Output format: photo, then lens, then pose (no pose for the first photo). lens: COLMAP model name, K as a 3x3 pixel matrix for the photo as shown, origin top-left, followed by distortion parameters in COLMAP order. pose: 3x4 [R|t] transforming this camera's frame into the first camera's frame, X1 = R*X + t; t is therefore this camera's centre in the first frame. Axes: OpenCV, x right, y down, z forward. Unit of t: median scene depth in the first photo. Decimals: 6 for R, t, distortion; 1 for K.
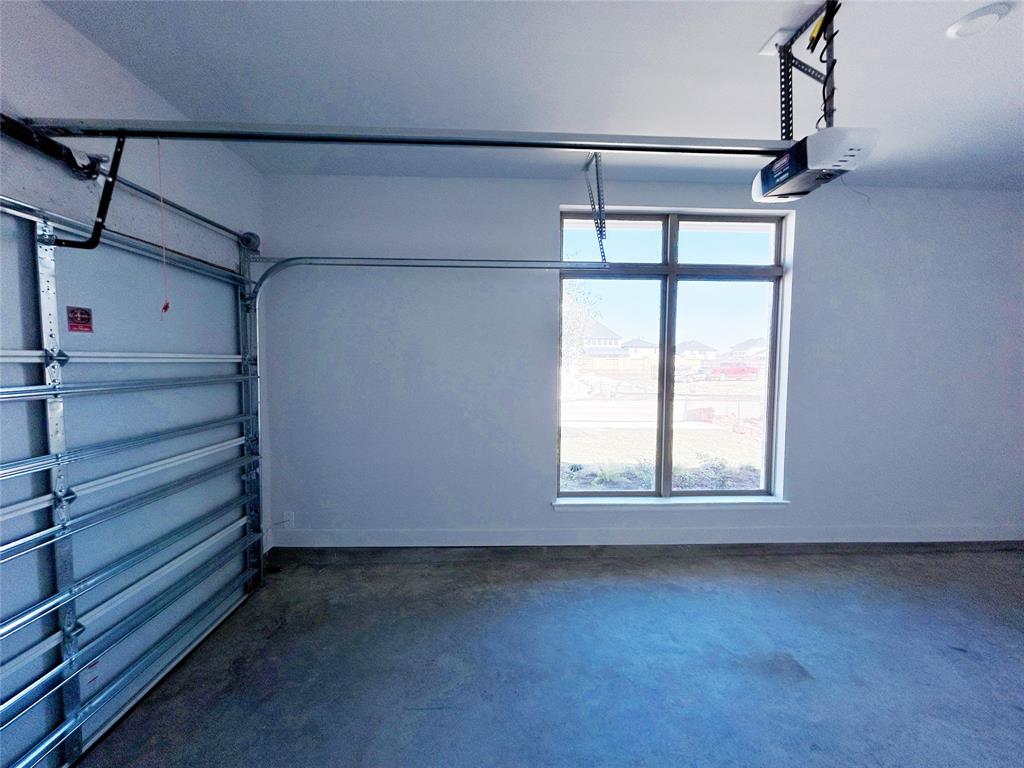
lens RADIAL K [[412.9, 0, 510.3], [0, 412.9, 384.5], [0, 0, 1]] dist [-0.000049, 0.000252]
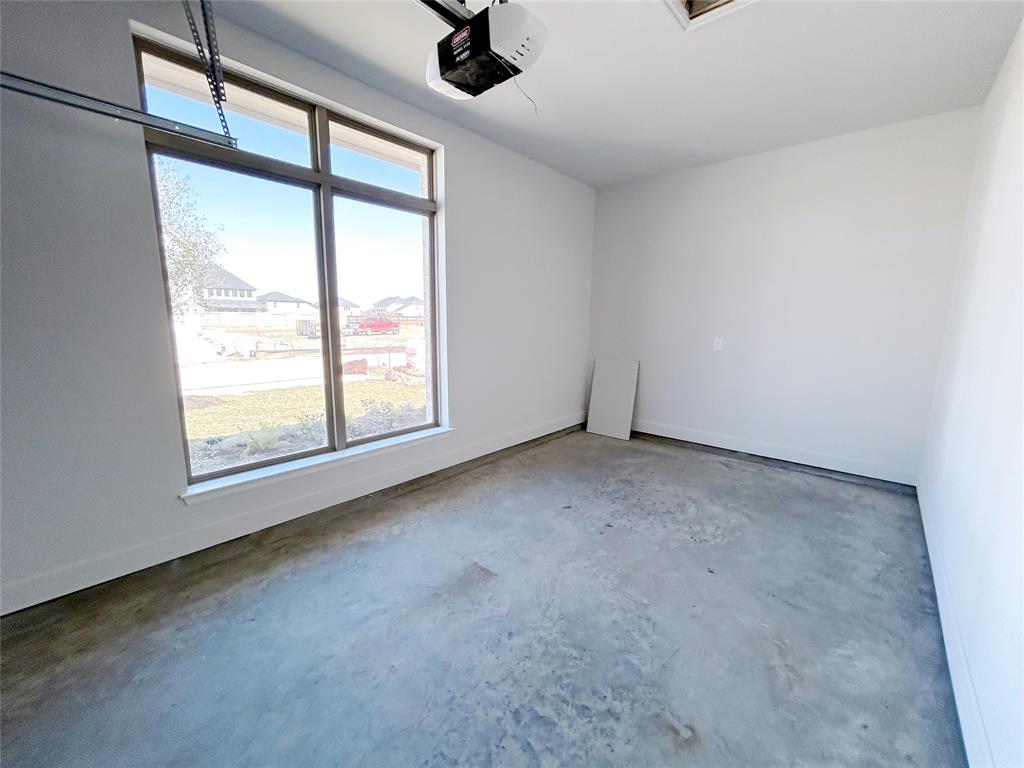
lens RADIAL K [[412.9, 0, 508.7], [0, 412.9, 383.9], [0, 0, 1]] dist [-0.000049, 0.000252]
pose [[0.695388, -0.112014, 0.709851, 0.014789], [0.038466, 0.992163, 0.118880, 0.043567], [-0.717605, -0.055363, 0.694247, 0.144827]]
